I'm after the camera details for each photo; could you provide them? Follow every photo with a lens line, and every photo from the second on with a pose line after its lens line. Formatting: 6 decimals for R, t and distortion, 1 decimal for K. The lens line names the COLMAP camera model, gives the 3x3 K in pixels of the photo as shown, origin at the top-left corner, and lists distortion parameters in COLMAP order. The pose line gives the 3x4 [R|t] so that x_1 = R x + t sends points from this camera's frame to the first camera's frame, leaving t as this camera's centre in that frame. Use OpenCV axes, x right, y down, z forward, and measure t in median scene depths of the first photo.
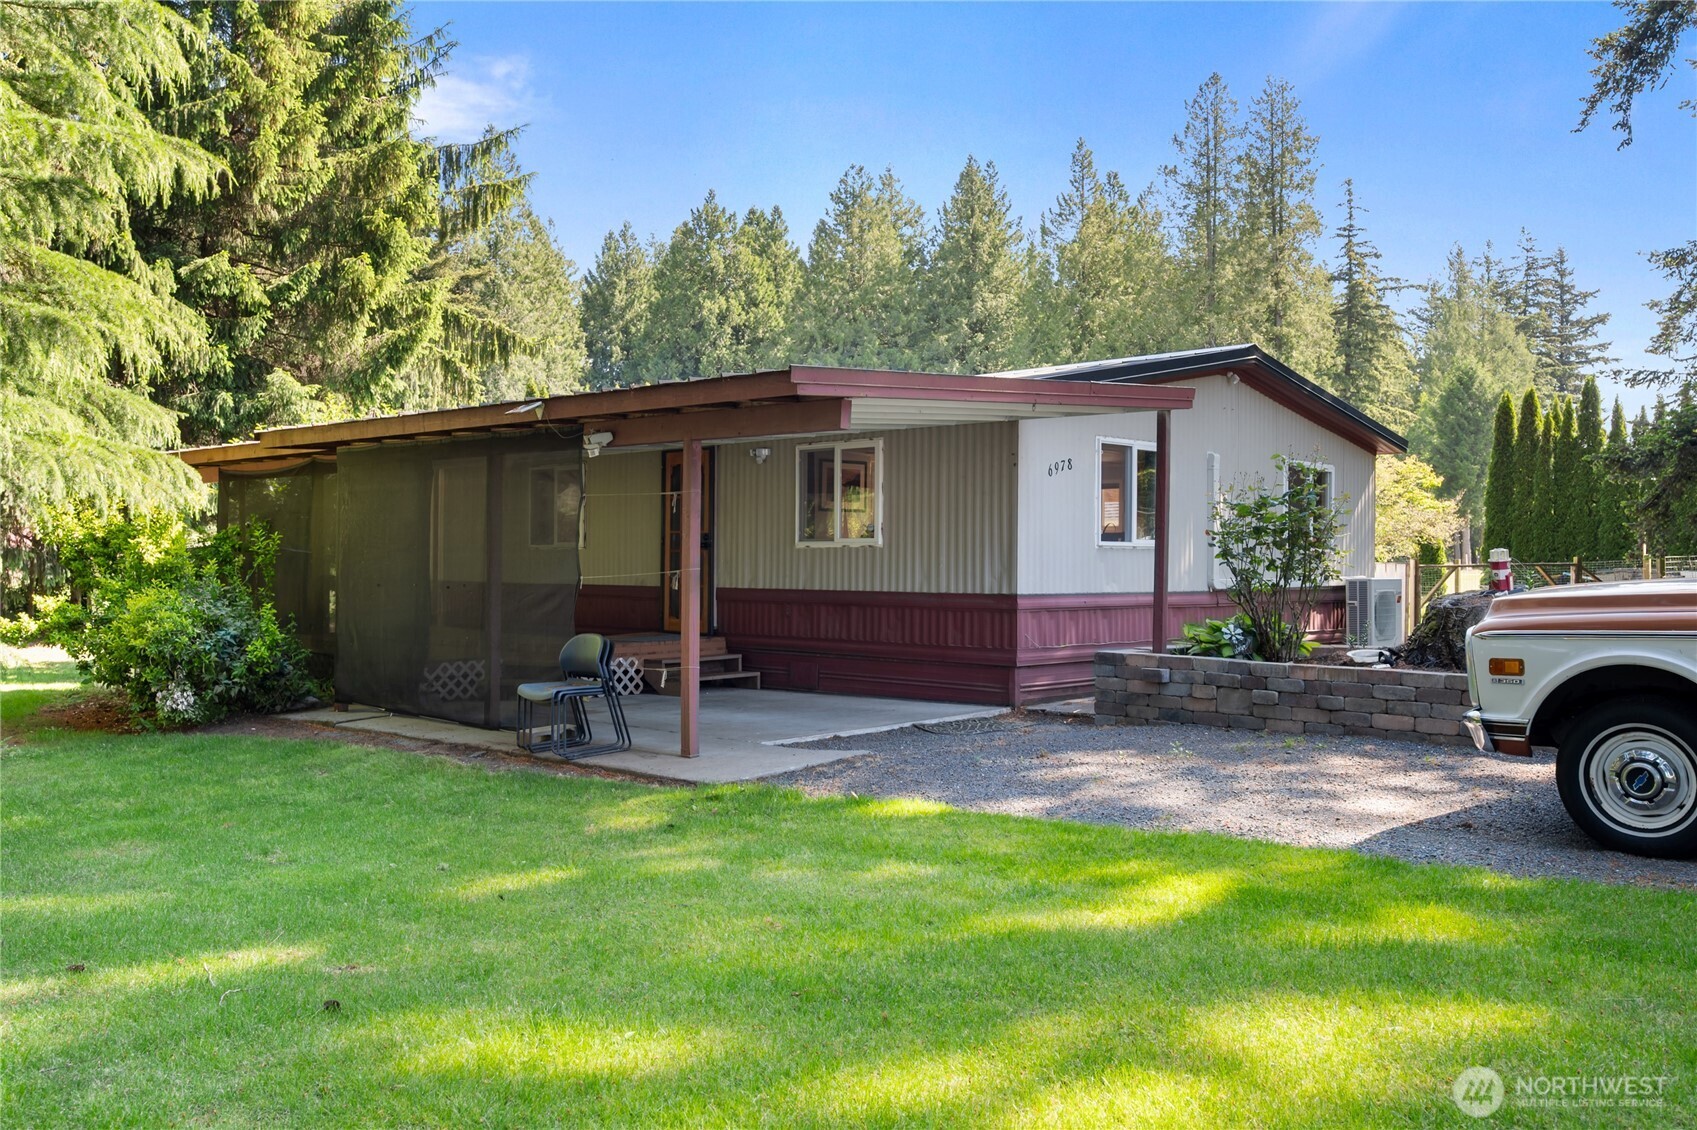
lens RADIAL K [[1336.2, 0, 811.6], [0, 1336.2, 546.9], [0, 0, 1]] dist [-0.007484, 0.011819]
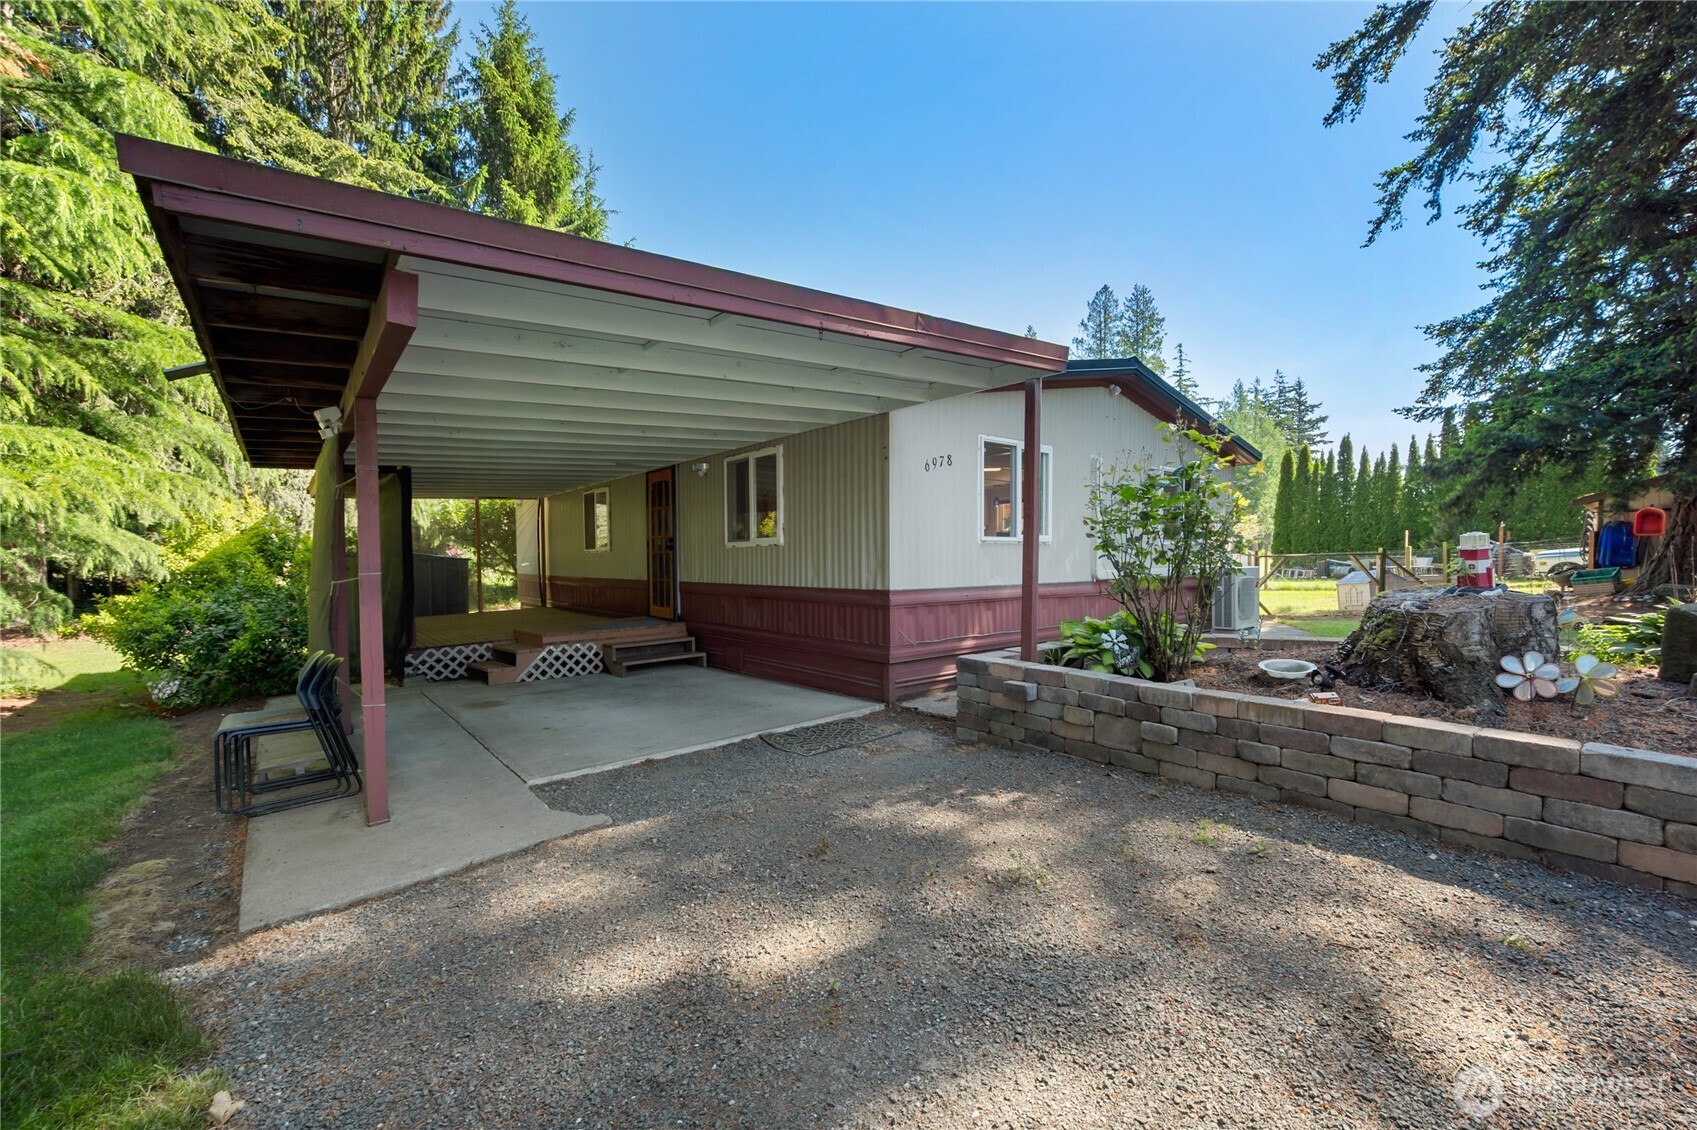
lens RADIAL K [[668.5, 0, 848.3], [0, 668.5, 574.6], [0, 0, 1]] dist [-0.000574, -0.000166]
pose [[0.997204, -0.011489, -0.073839, 0.148957], [0.014101, 0.999289, 0.034956, 0.005777], [0.073385, -0.035899, 0.996657, 0.472477]]
